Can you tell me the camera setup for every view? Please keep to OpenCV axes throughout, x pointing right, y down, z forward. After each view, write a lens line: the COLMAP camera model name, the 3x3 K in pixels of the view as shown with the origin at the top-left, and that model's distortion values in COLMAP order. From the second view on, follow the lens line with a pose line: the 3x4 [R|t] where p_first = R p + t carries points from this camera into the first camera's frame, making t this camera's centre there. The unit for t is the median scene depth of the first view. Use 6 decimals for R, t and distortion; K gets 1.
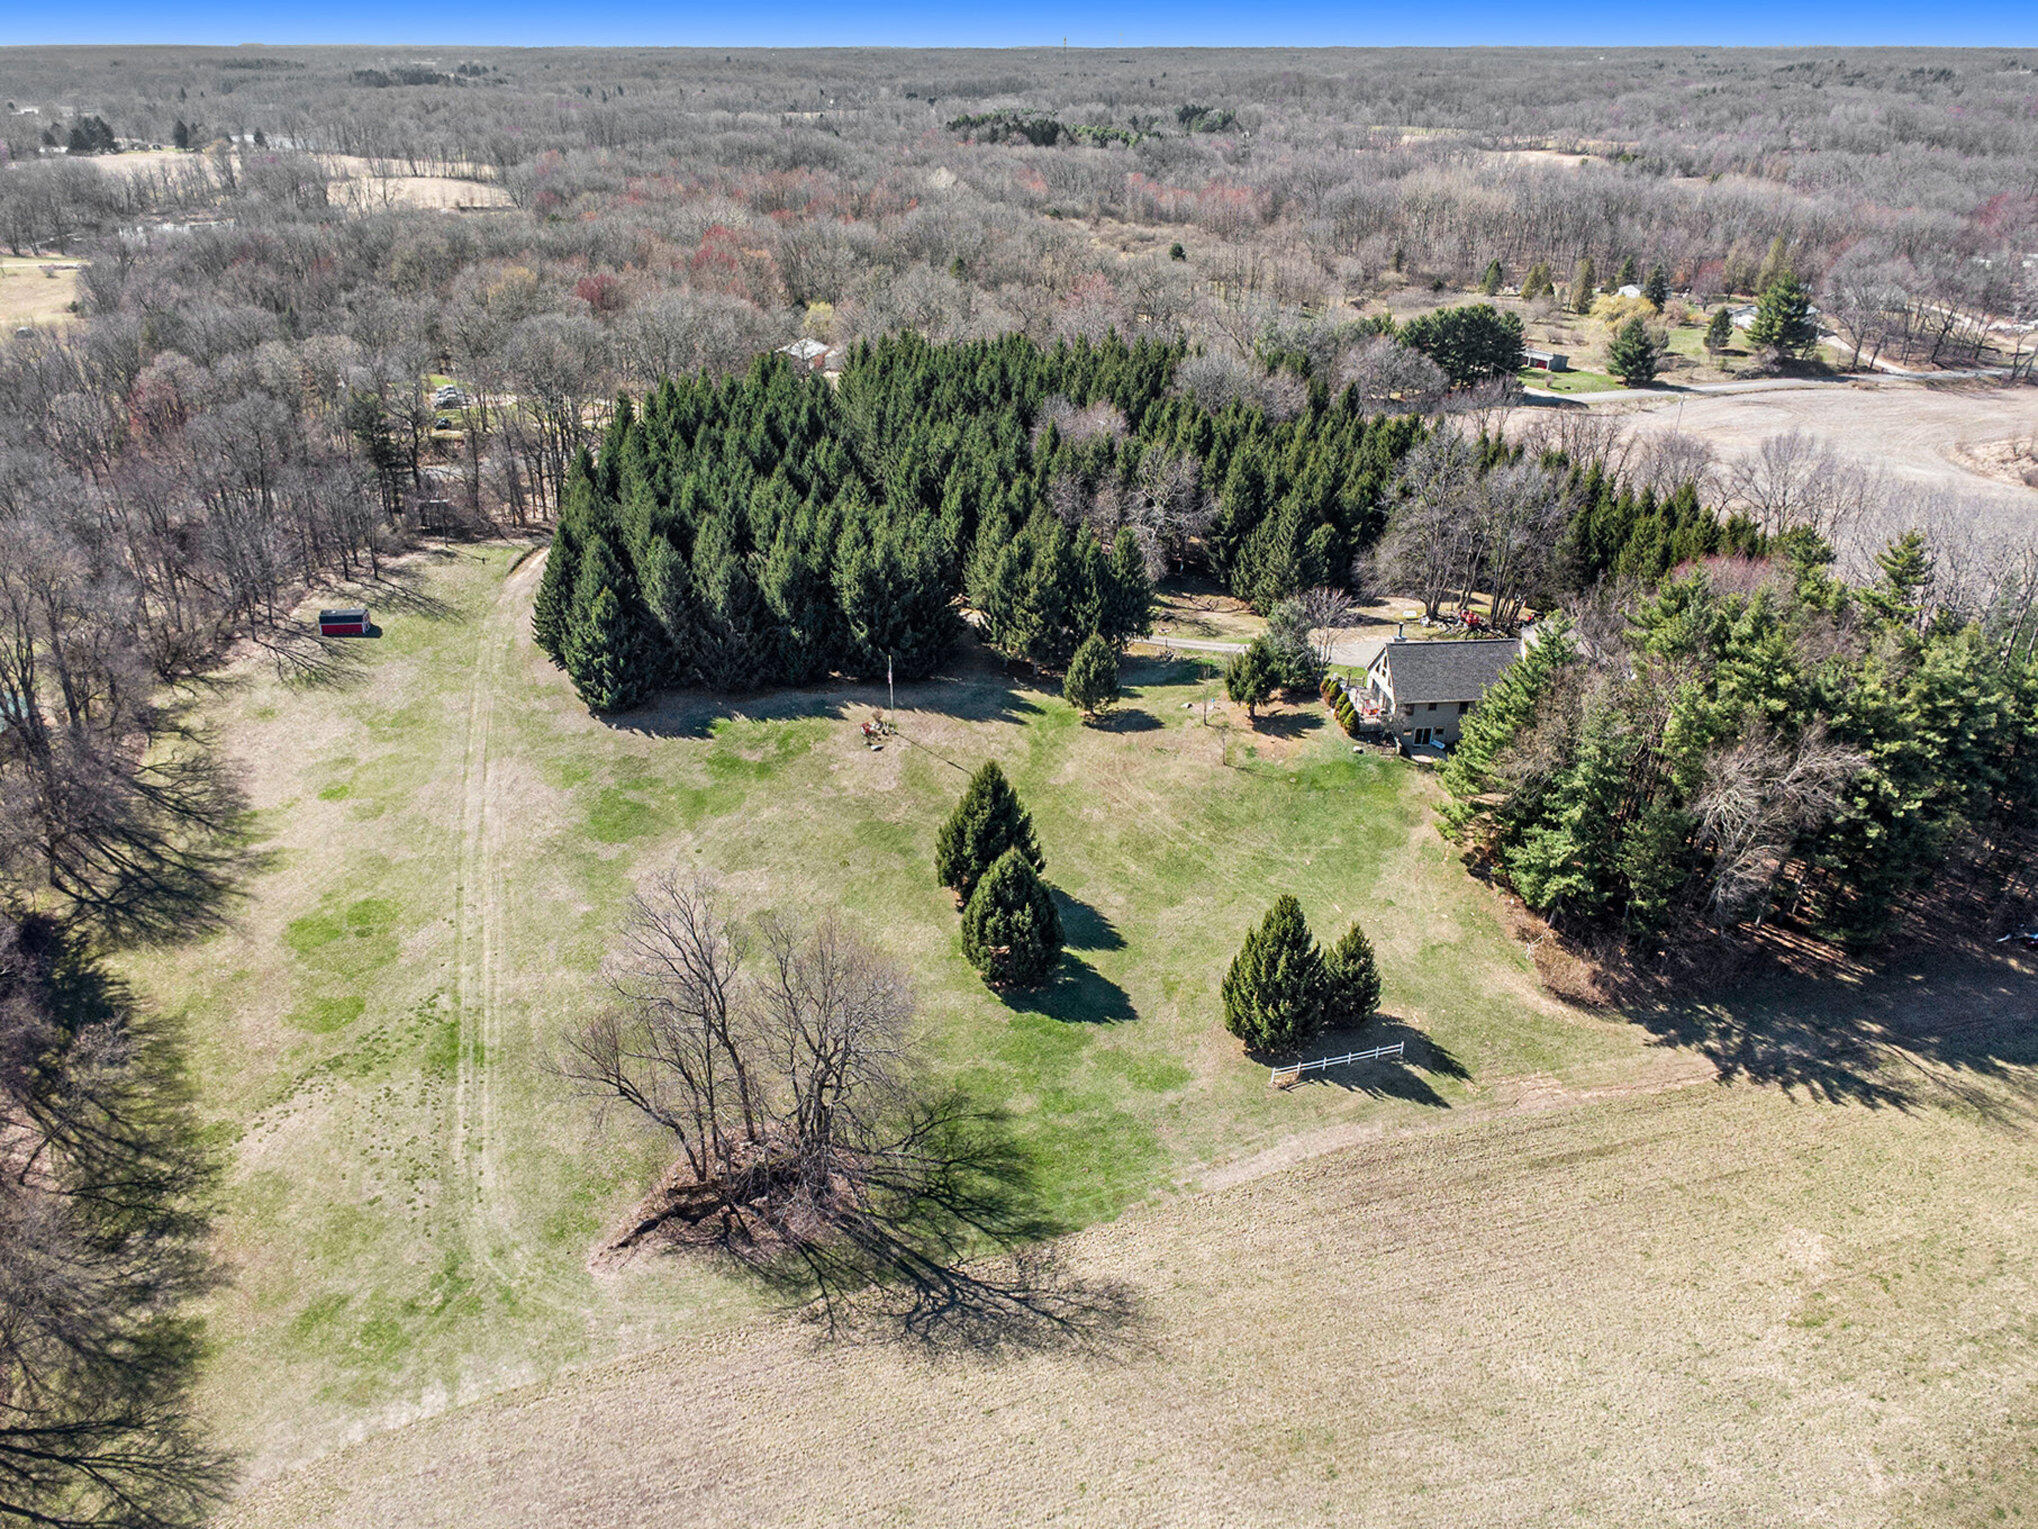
lens RADIAL K [[1487.7, 0, 1027.8], [0, 1487.7, 773.1], [0, 0, 1]] dist [0.014264, -0.011455]
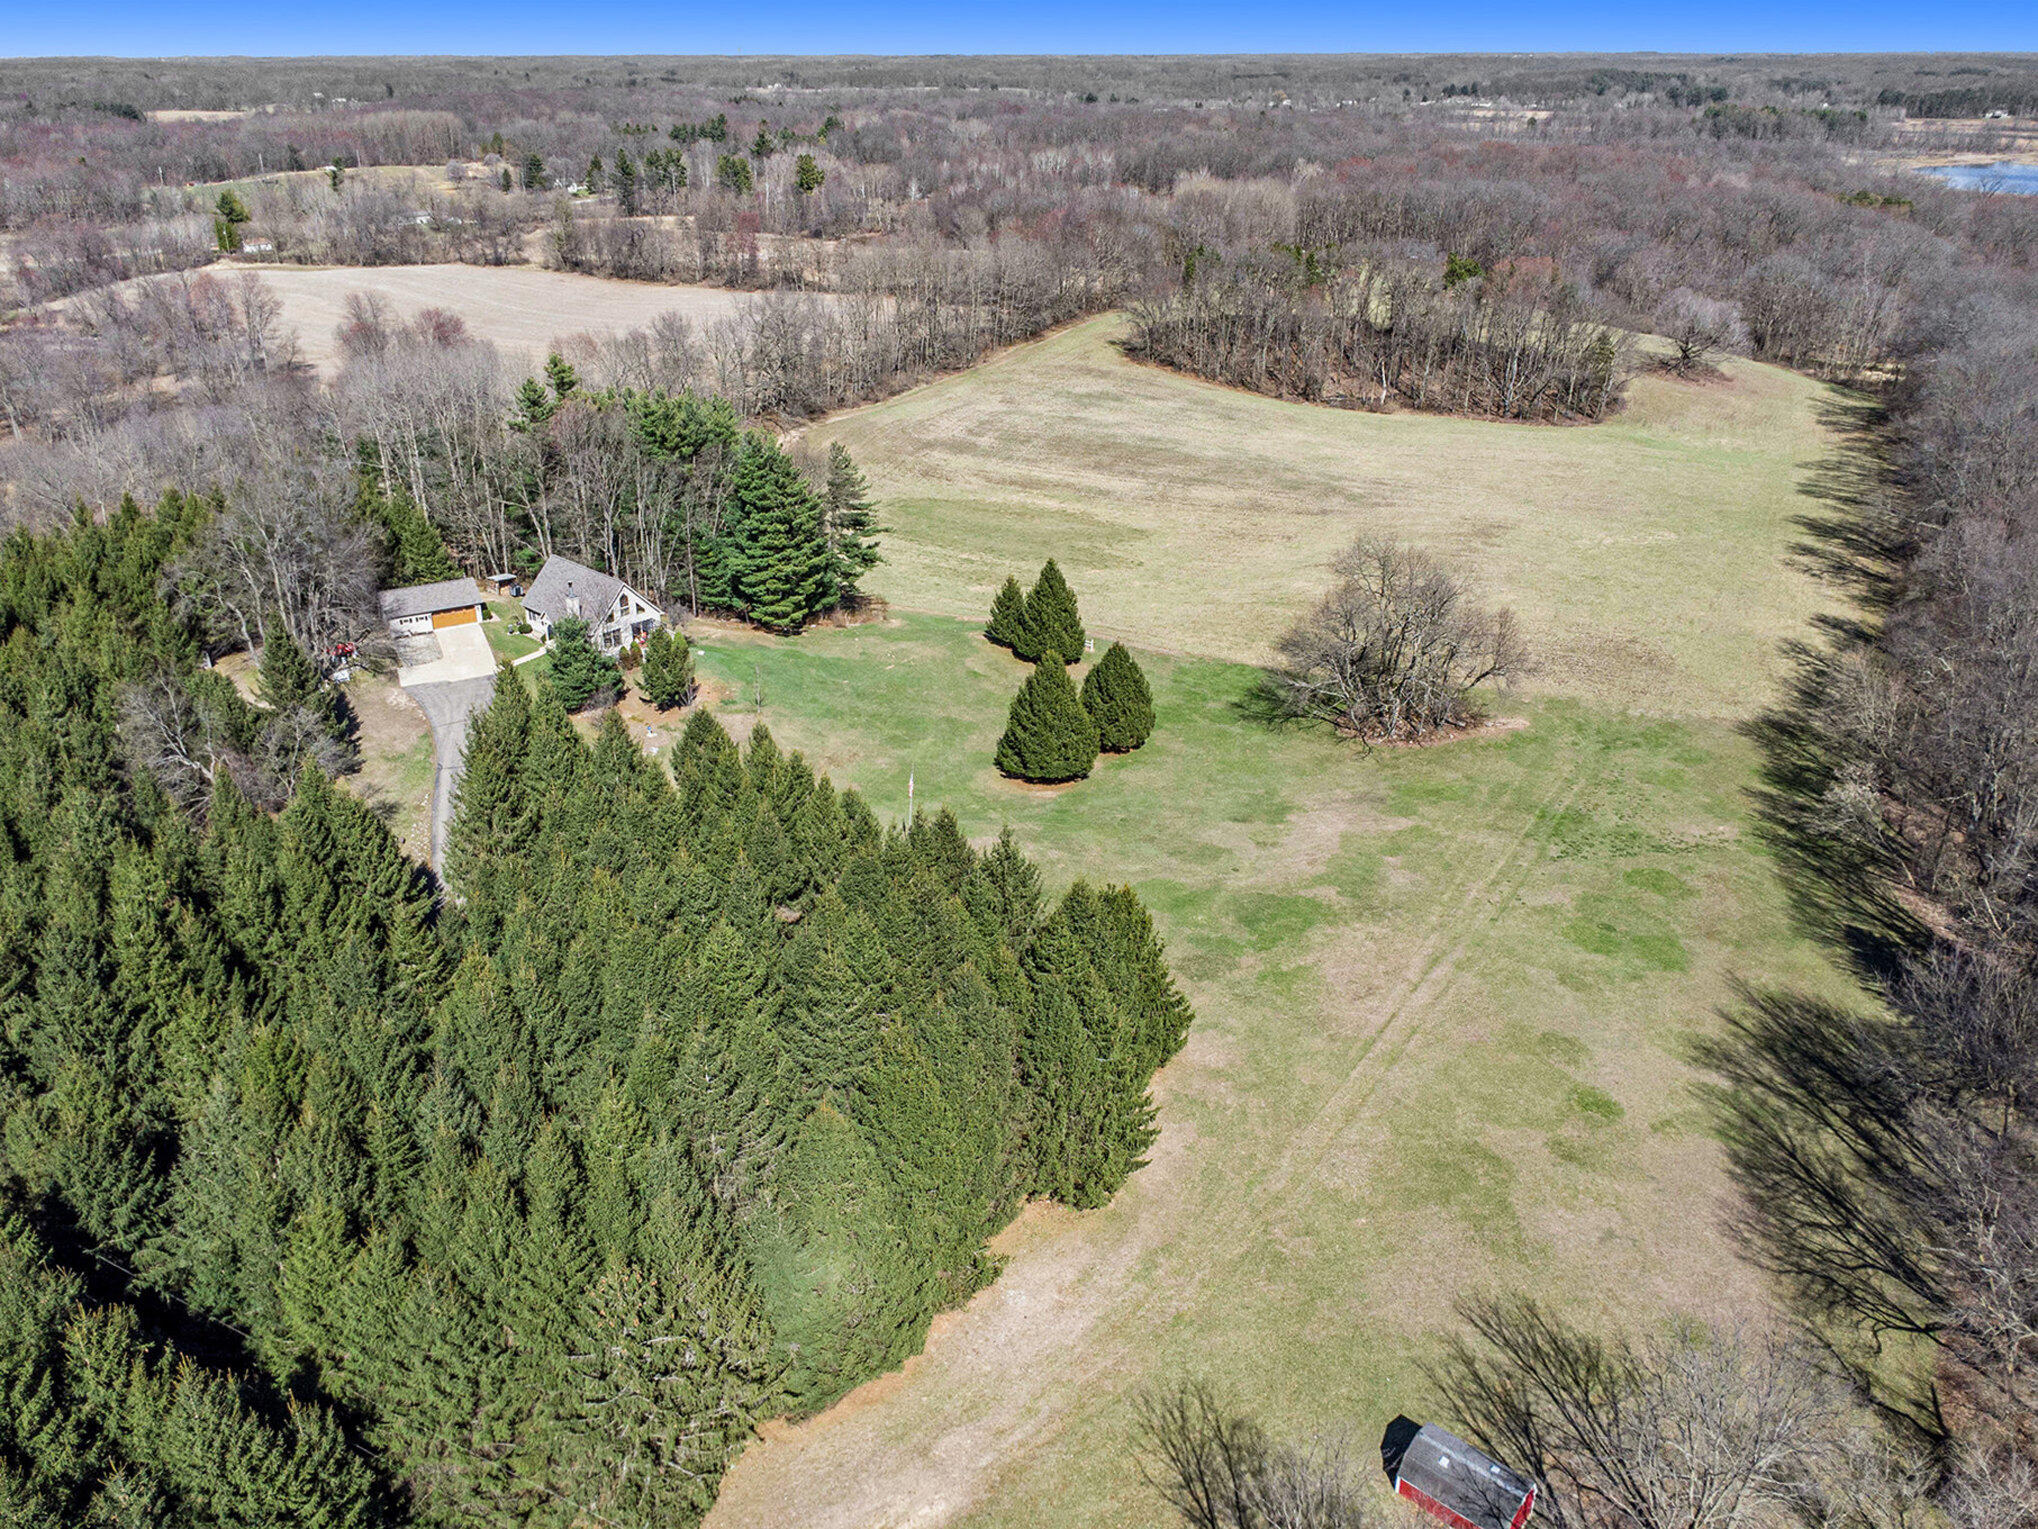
lens RADIAL K [[1487.7, 0, 1027.8], [0, 1487.7, 773.1], [0, 0, 1]] dist [0.014264, -0.011455]
pose [[-0.666226, -0.332691, 0.667427, -0.736548], [0.324324, 0.676650, 0.661029, -0.635344], [-0.671533, 0.656858, -0.342902, 1.394880]]
